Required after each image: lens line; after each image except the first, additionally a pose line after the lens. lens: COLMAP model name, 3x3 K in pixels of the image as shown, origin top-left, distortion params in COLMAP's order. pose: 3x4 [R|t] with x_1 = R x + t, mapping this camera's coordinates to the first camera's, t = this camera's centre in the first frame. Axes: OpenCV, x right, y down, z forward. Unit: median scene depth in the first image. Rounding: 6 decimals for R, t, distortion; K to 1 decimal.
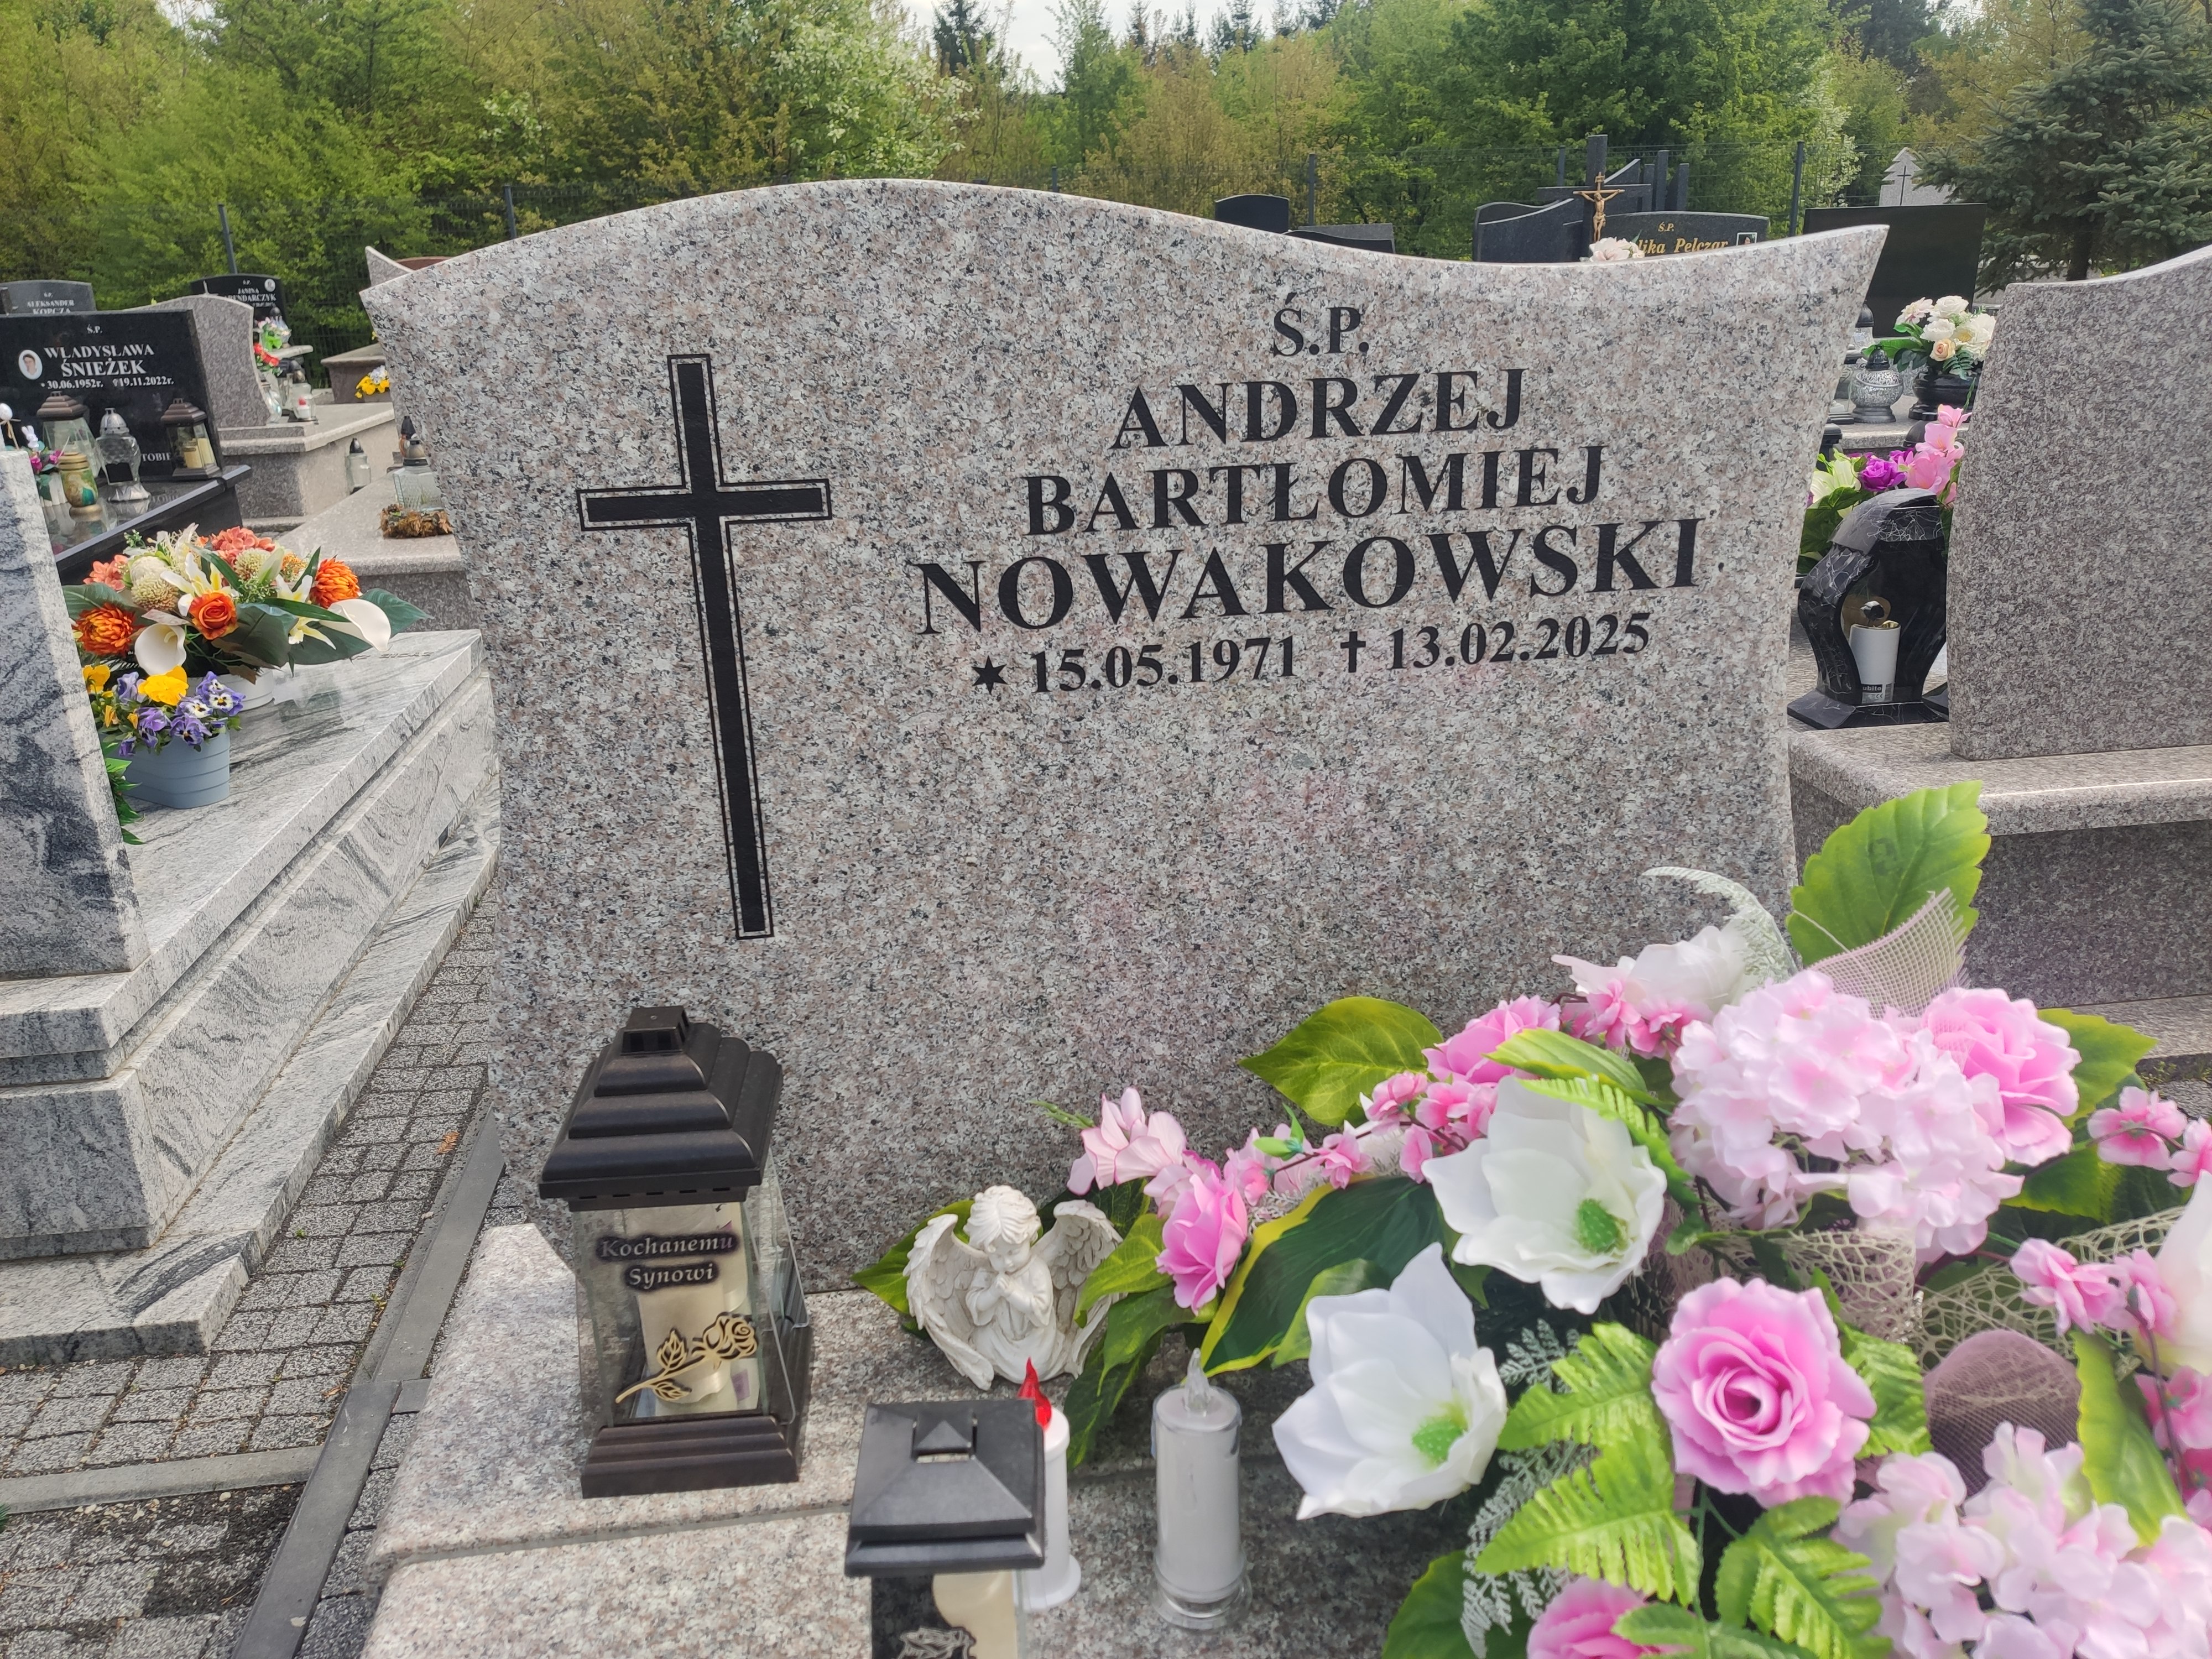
lens RADIAL K [[1684.2, 0, 1092.0], [0, 1684.2, 843.2], [0, 0, 1]] dist [0.006825, -0.008821]
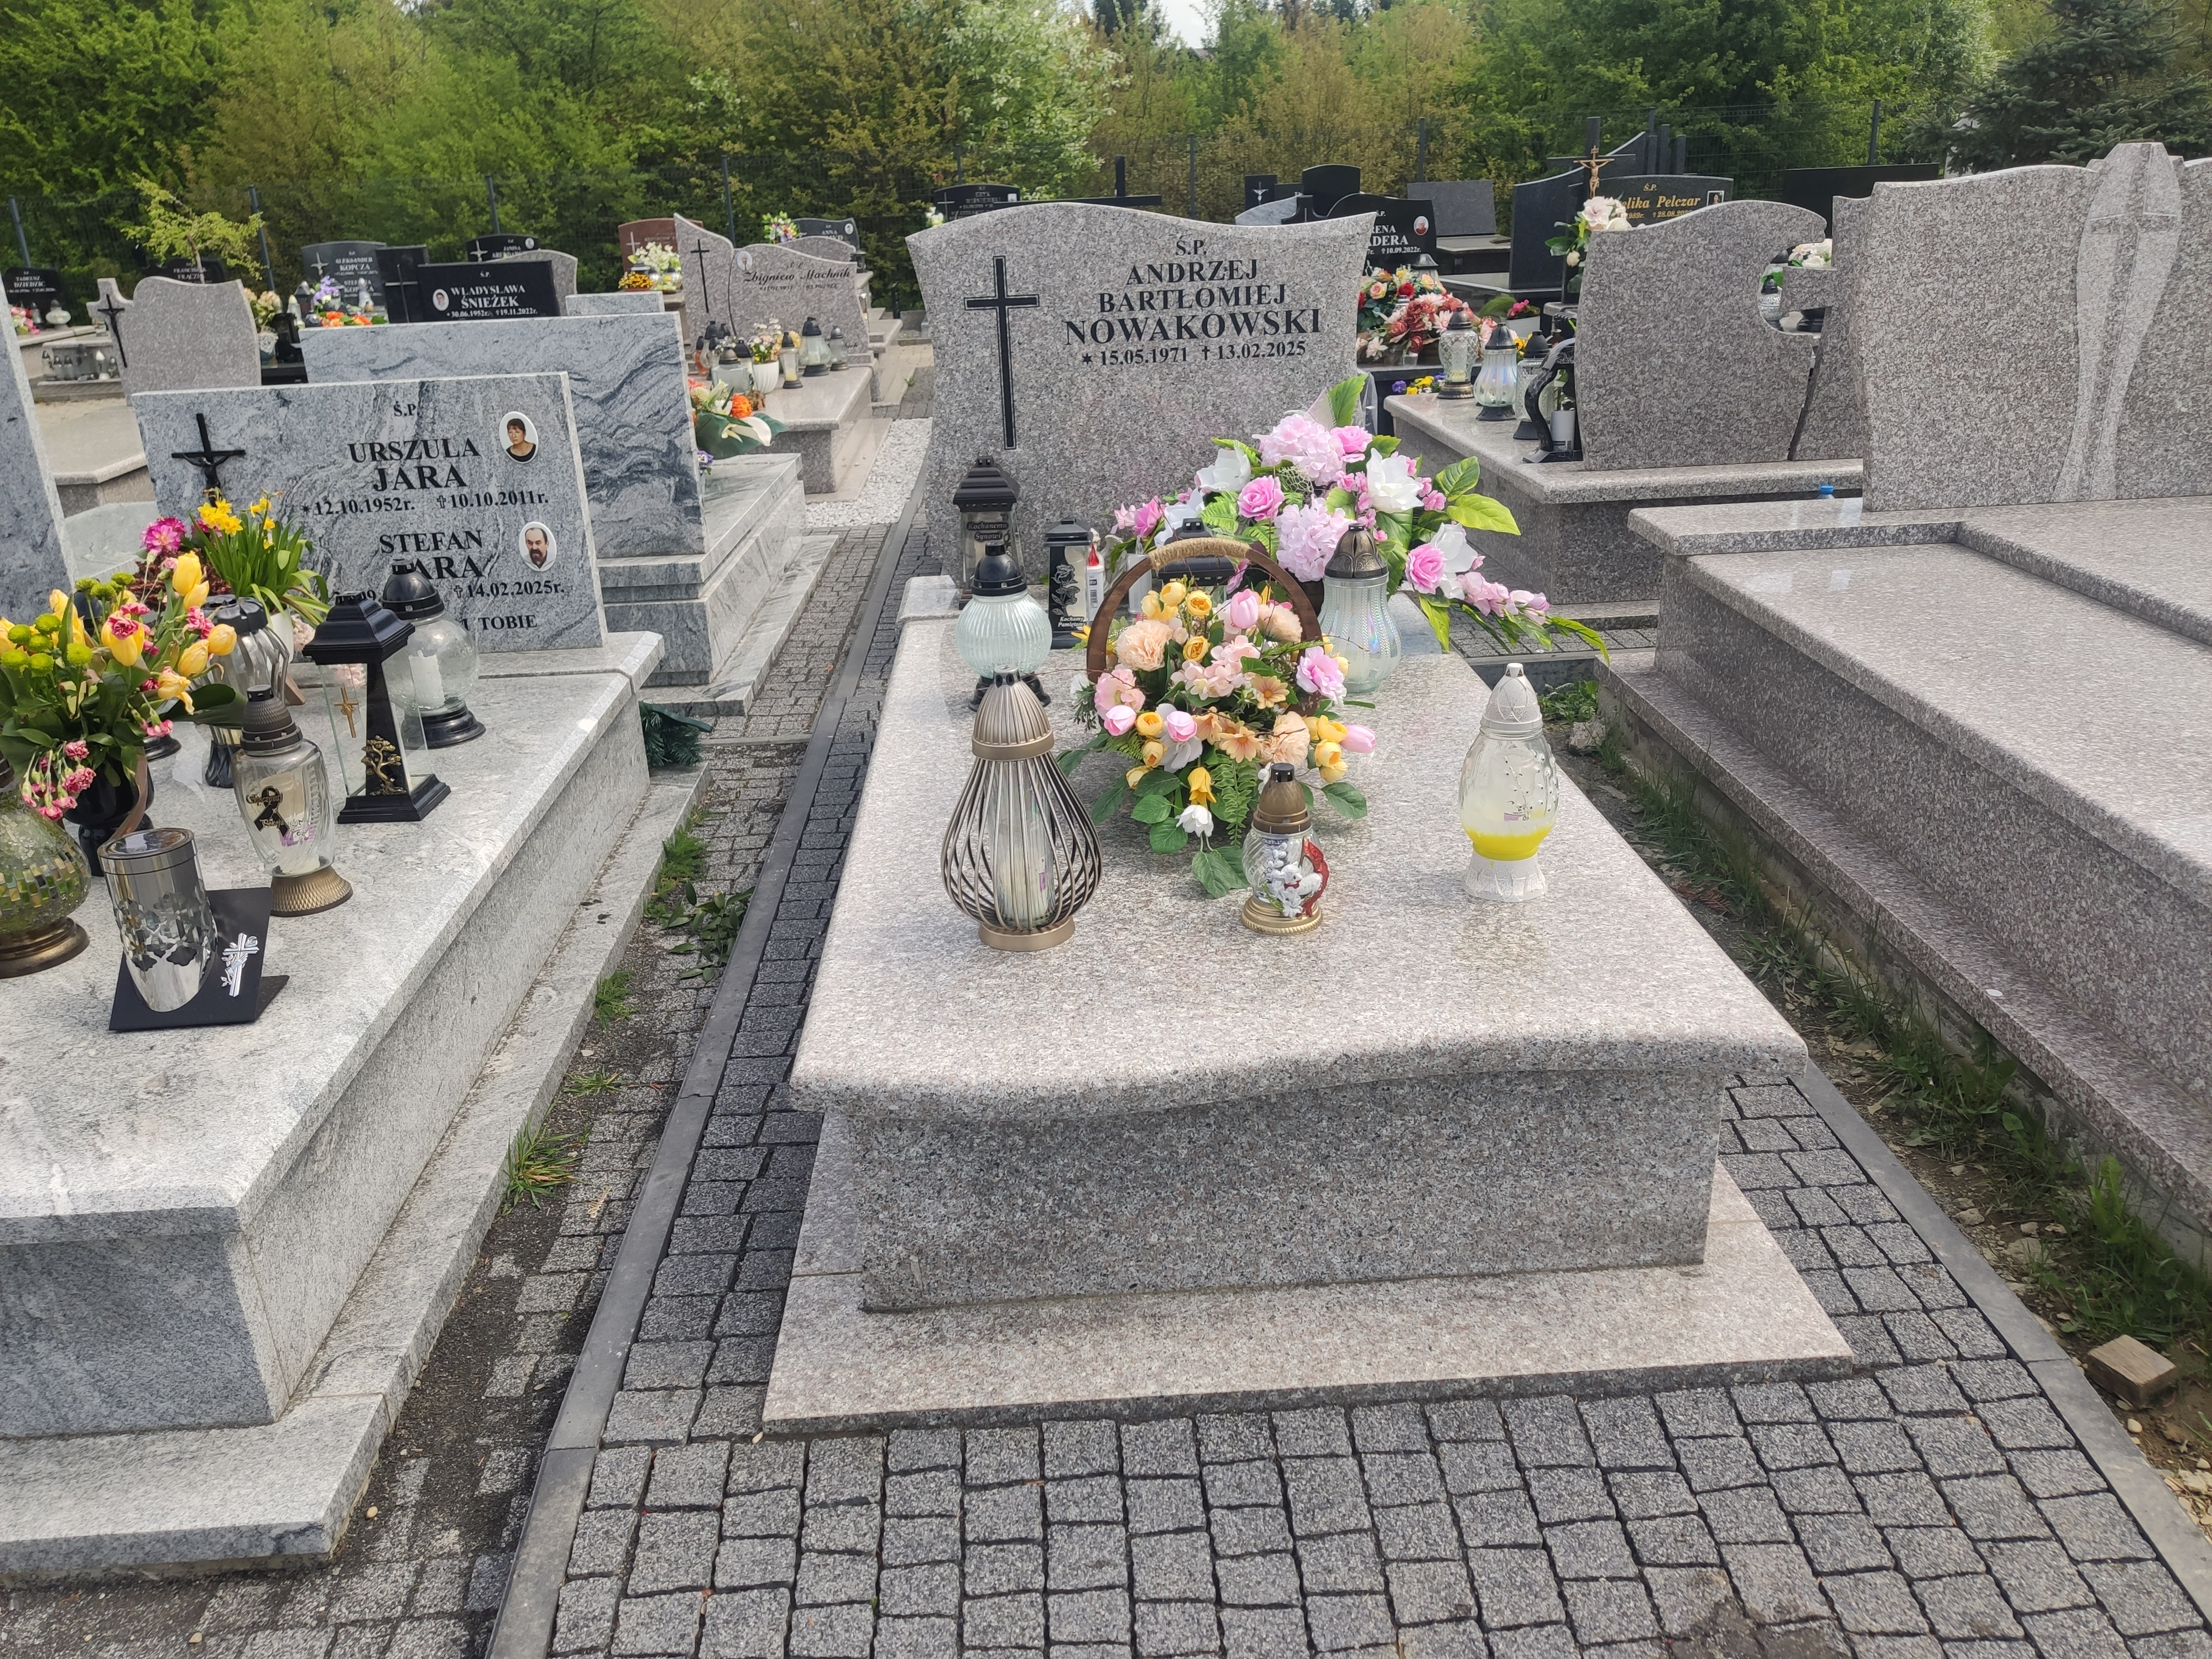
lens RADIAL K [[1684.2, 0, 1103.2], [0, 1684.2, 828.0], [0, 0, 1]] dist [0.006825, -0.008821]
pose [[0.996766, 0.018738, -0.078140, 0.102521], [-0.017442, 0.999699, 0.017233, 0.321019], [0.078440, -0.015815, 0.996793, -0.956231]]
